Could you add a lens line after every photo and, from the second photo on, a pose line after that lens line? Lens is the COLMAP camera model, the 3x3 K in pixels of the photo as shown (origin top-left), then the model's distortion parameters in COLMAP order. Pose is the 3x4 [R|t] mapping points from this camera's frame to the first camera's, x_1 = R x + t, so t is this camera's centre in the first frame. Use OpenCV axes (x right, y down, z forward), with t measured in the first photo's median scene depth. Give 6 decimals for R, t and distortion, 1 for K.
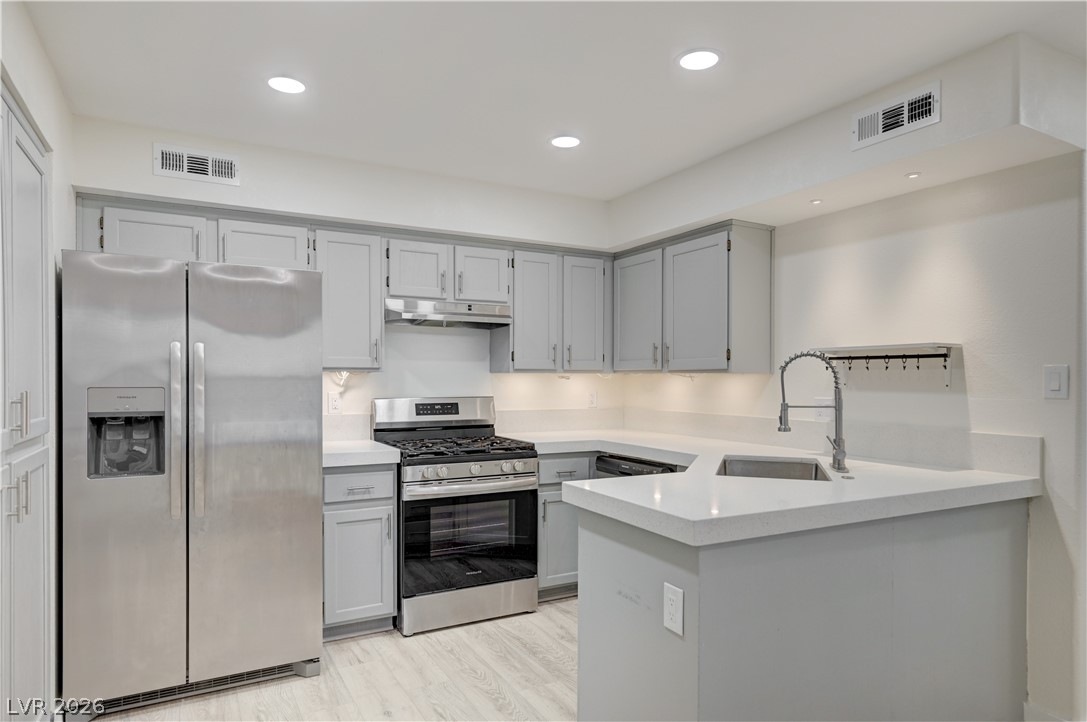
lens RADIAL K [[646.1, 0, 544.2], [0, 646.1, 384.7], [0, 0, 1]] dist [-0.000962, -0.000345]
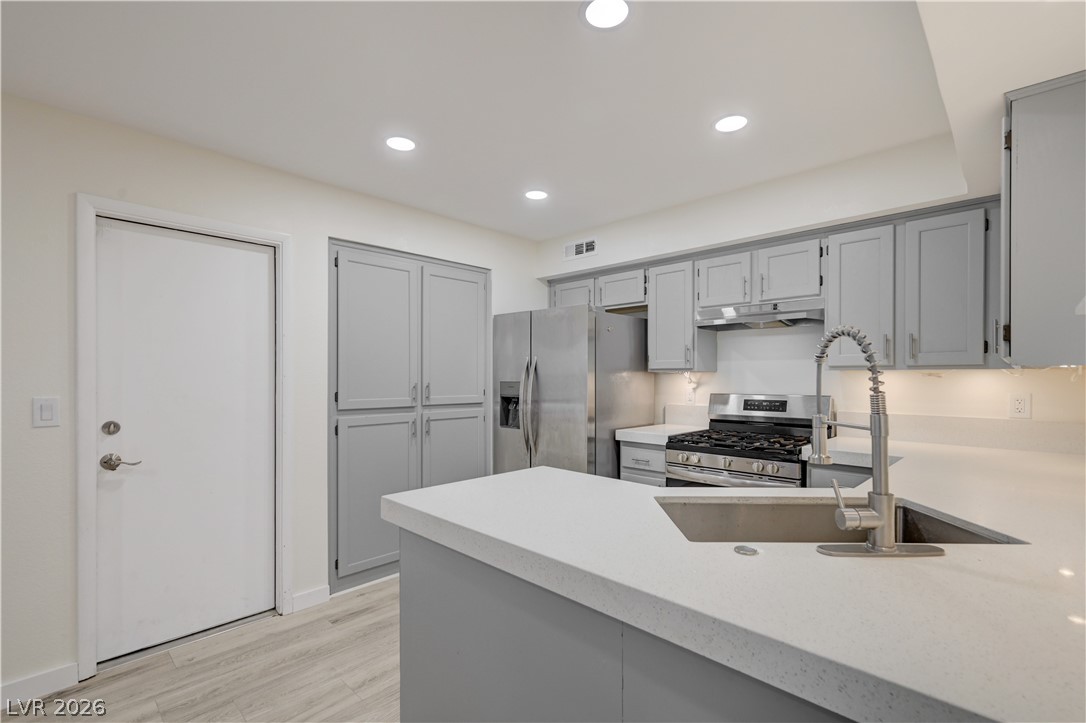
lens RADIAL K [[492.7, 0, 543.4], [0, 492.7, 376.9], [0, 0, 1]] dist [-0.000521, -0.000036]
pose [[0.299395, -0.002097, -0.954127, 0.514924], [-0.007445, 0.999962, -0.004534, -0.003154], [0.954100, 0.008461, 0.299368, 0.423995]]
